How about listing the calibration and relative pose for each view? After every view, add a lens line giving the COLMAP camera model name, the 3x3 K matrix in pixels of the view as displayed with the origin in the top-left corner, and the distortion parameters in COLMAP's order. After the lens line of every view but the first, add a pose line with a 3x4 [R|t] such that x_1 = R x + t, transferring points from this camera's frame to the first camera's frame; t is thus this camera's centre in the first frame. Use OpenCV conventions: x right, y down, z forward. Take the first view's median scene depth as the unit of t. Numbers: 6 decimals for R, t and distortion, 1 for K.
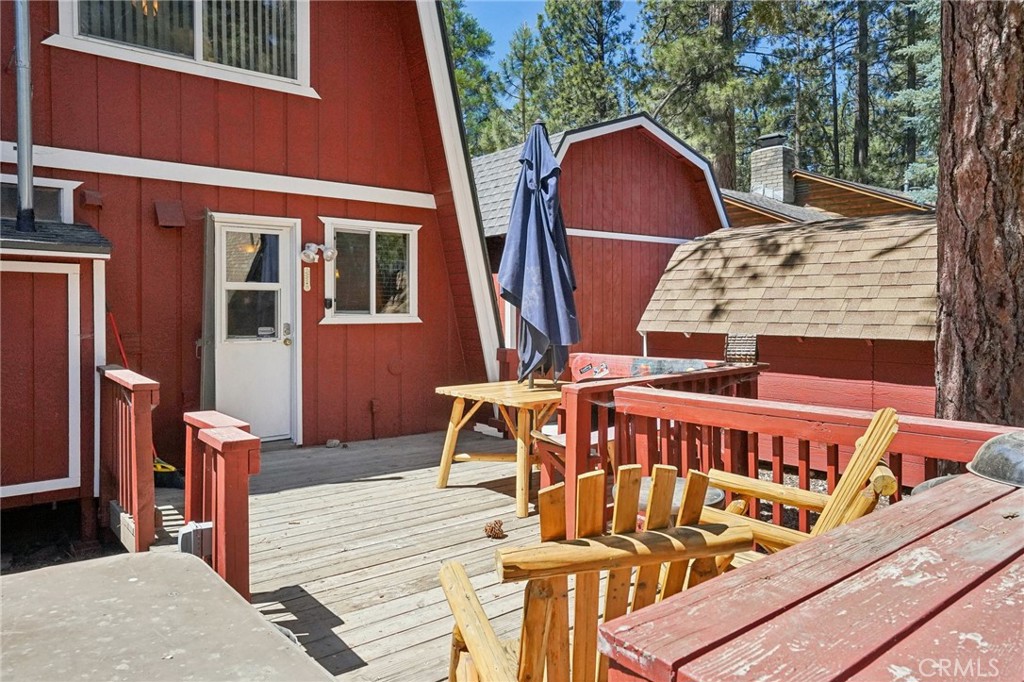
lens RADIAL K [[706.2, 0, 511.7], [0, 706.2, 292.8], [0, 0, 1]] dist [0.030514, 0.002338]
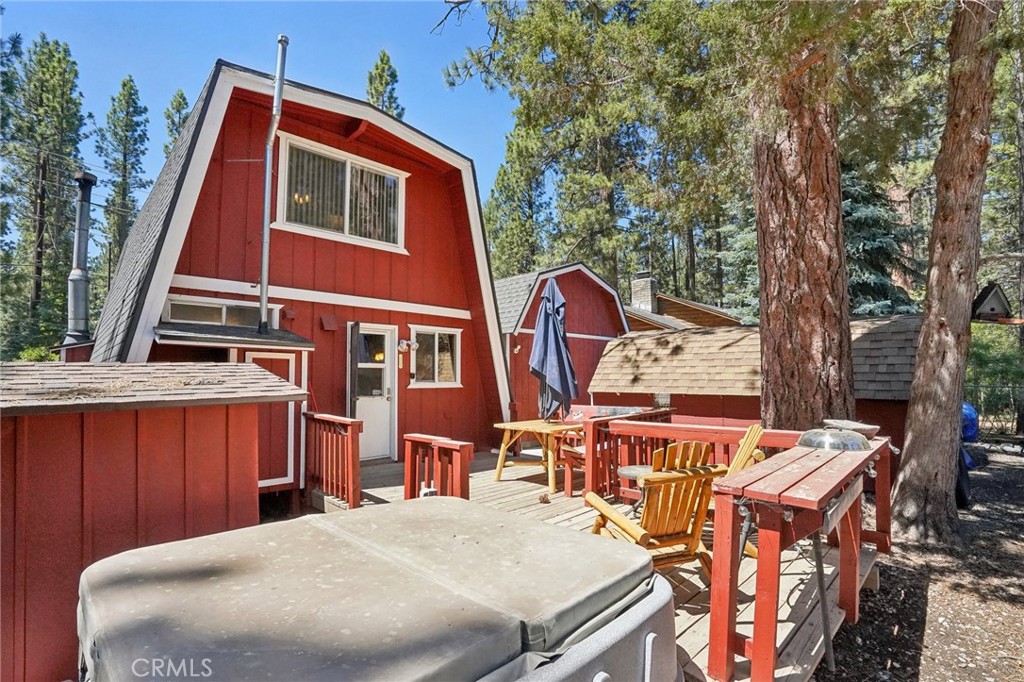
lens RADIAL K [[479.6, 0, 508.2], [0, 479.6, 335.7], [0, 0, 1]] dist [-0.030222, 0.000587]
pose [[0.995044, 0.008102, 0.099102, -0.146080], [-0.001679, 0.997902, -0.064721, -0.006459], [-0.099418, 0.064234, 0.992970, -0.154937]]
